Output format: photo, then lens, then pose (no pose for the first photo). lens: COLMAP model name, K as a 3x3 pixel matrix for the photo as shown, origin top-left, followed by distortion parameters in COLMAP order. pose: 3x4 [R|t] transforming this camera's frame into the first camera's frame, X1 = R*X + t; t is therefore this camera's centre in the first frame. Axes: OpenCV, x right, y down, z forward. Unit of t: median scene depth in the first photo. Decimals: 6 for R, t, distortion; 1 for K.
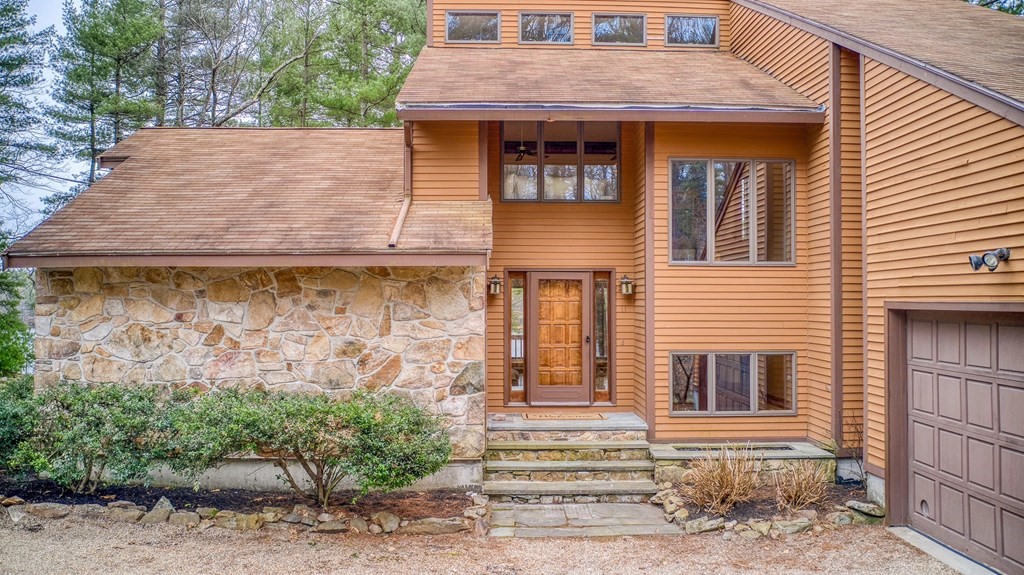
lens RADIAL K [[811.5, 0, 512.0], [0, 811.5, 287.5], [0, 0, 1]] dist [-0.117672, 0.000871]
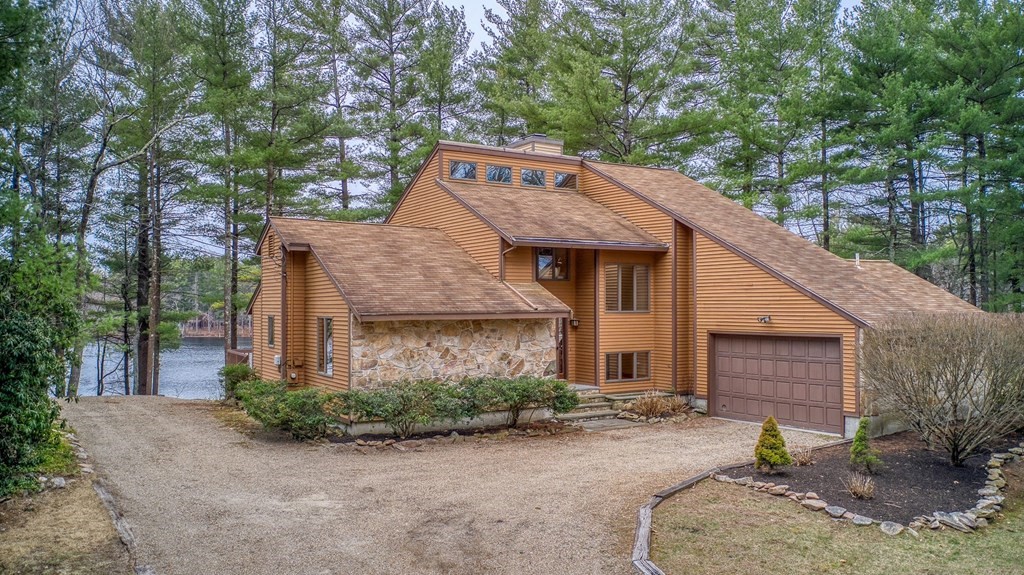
lens RADIAL K [[811.5, 0, 512.0], [0, 811.5, 287.5], [0, 0, 1]] dist [-0.117672, 0.000871]
pose [[0.847416, 0.006801, 0.530886, -1.304587], [-0.004712, 0.999975, -0.005289, -0.093374], [-0.530909, 0.001981, 0.847427, -0.800385]]
